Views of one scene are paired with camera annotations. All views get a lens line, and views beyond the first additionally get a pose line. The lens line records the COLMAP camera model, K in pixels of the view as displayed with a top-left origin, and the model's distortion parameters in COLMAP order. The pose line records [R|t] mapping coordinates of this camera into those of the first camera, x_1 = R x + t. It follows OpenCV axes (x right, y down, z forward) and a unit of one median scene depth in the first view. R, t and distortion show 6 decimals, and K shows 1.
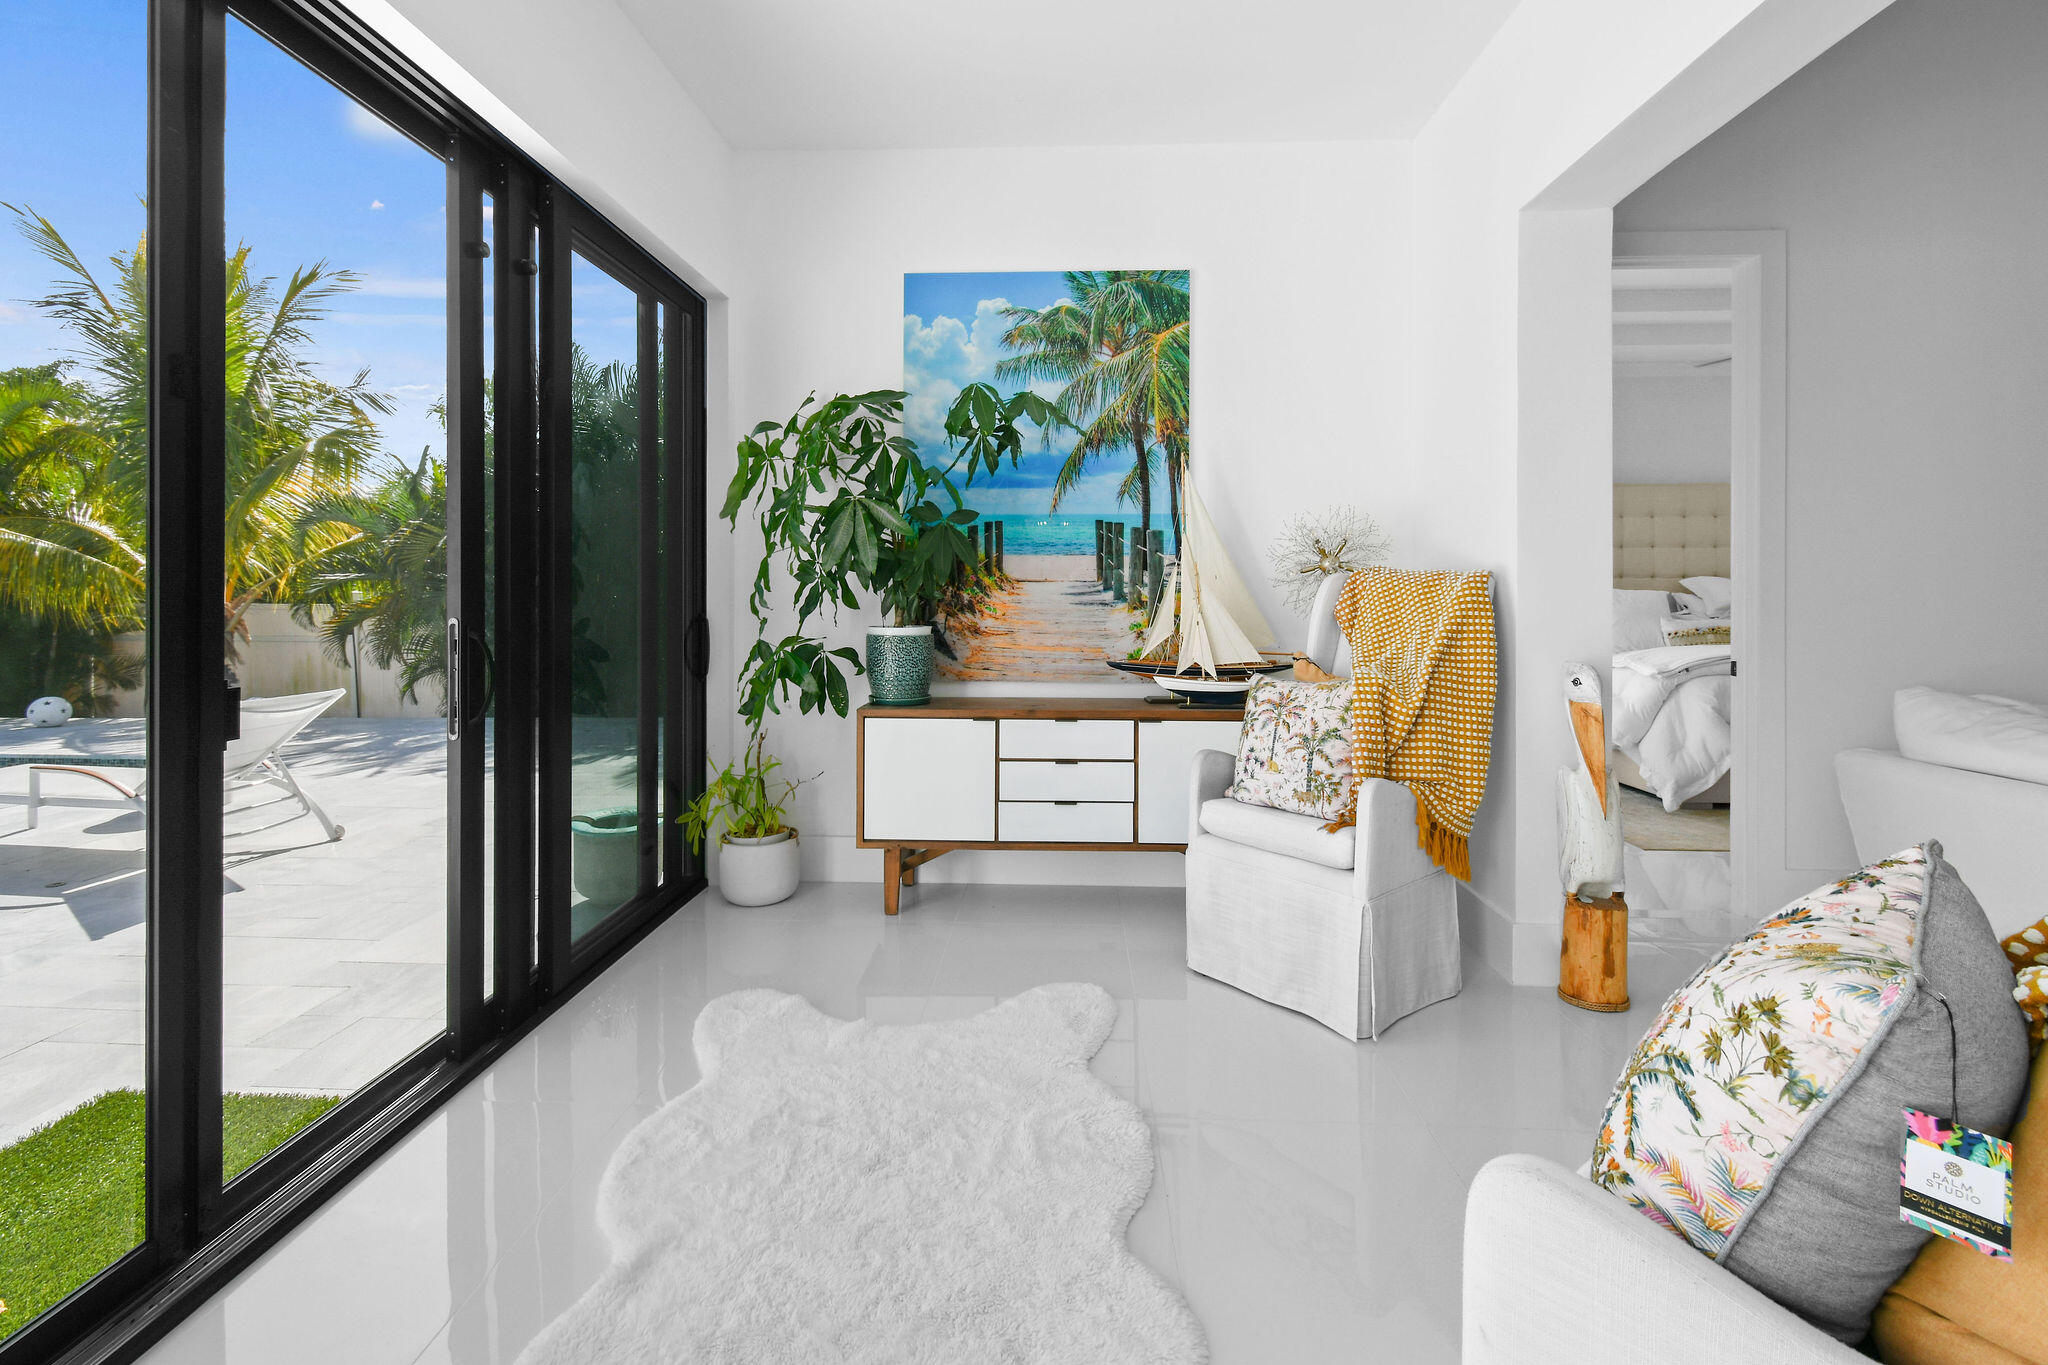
lens RADIAL K [[902.9, 0, 1024.0], [0, 902.9, 589.4], [0, 0, 1]] dist [-0.001611, -0.001548]
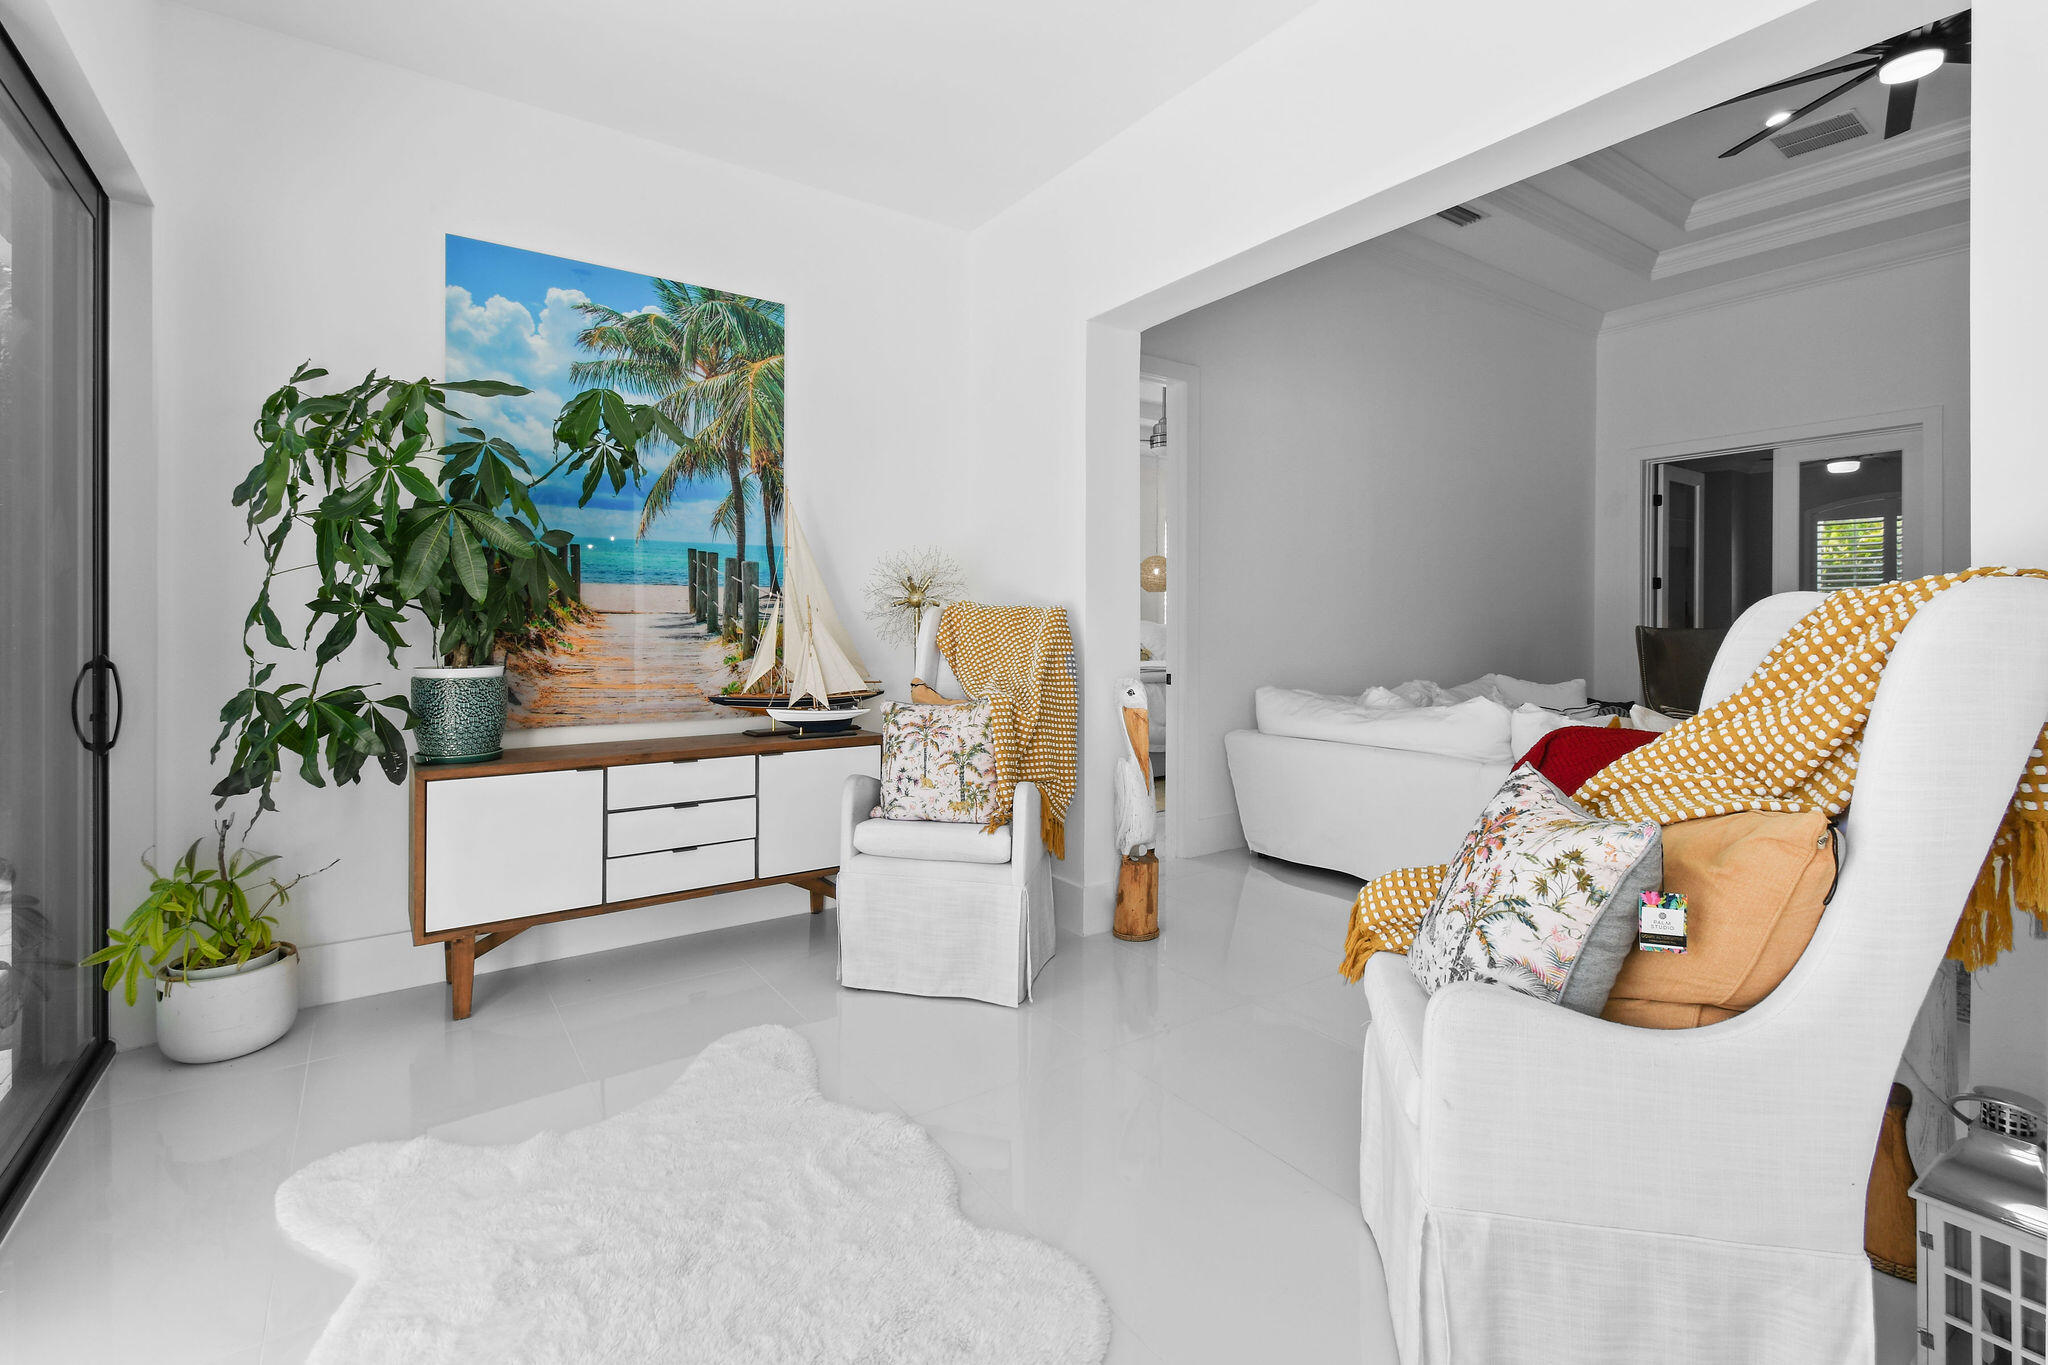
lens RADIAL K [[909.5, 0, 984.0], [0, 909.5, 627.1], [0, 0, 1]] dist [0.002381, 0.000551]
pose [[0.801954, -0.003492, 0.597375, -0.263147], [-0.000019, 0.999983, 0.005872, -0.000082], [-0.597385, -0.004721, 0.801940, 0.055868]]
